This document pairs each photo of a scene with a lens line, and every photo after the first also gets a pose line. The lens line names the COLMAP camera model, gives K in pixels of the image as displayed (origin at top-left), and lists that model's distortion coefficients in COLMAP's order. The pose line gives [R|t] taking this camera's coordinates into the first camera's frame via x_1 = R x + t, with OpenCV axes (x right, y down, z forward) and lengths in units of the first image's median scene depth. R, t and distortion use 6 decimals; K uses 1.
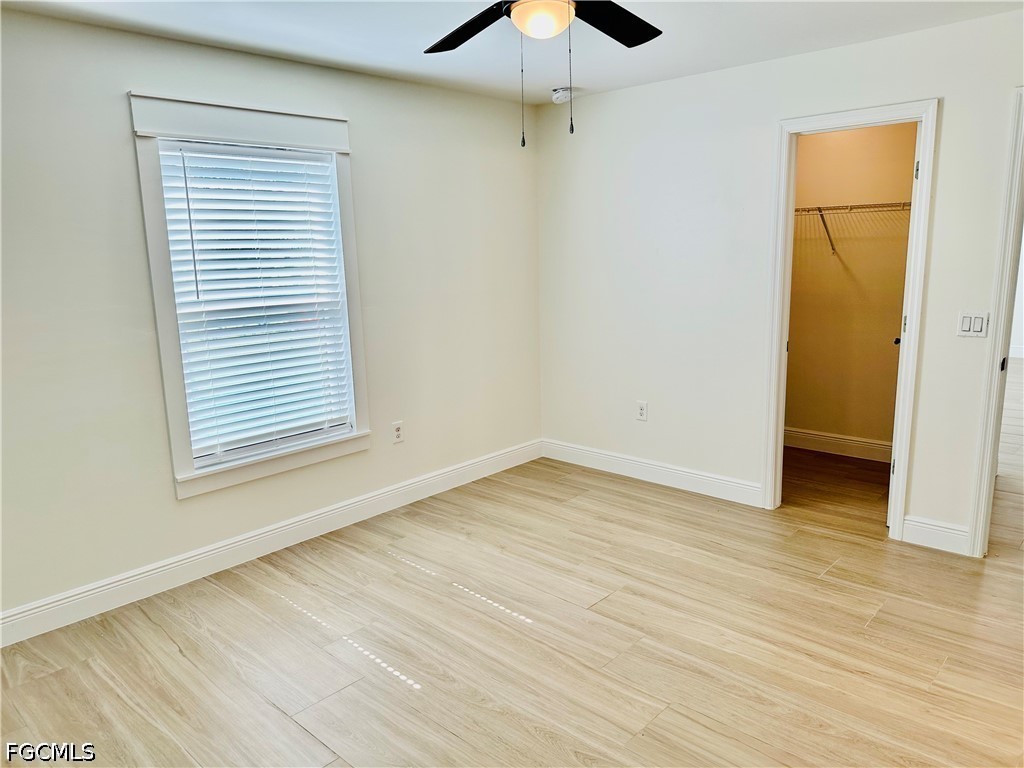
lens RADIAL K [[729.6, 0, 519.8], [0, 729.6, 373.1], [0, 0, 1]] dist [0.046738, -0.058402]
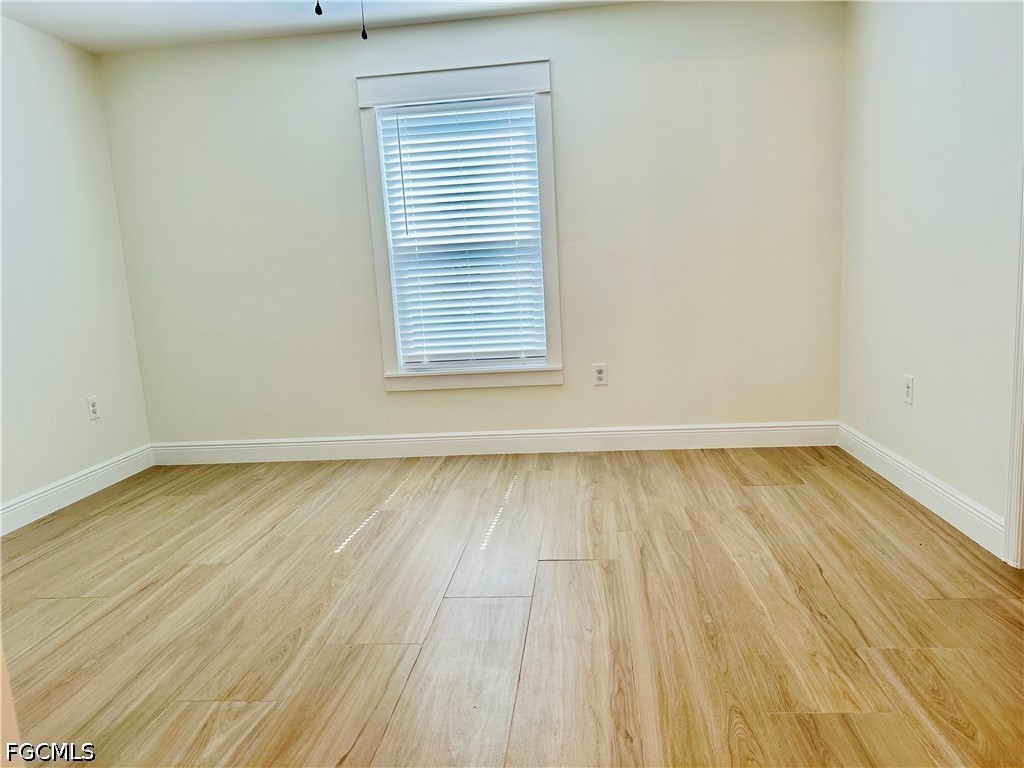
lens RADIAL K [[729.6, 0, 512.2], [0, 729.6, 382.6], [0, 0, 1]] dist [0.046738, -0.058402]
pose [[0.592239, 0.108054, -0.798484, 0.607616], [-0.101589, 0.993073, 0.059038, 0.051186], [0.799332, 0.046153, 0.599114, 0.360308]]
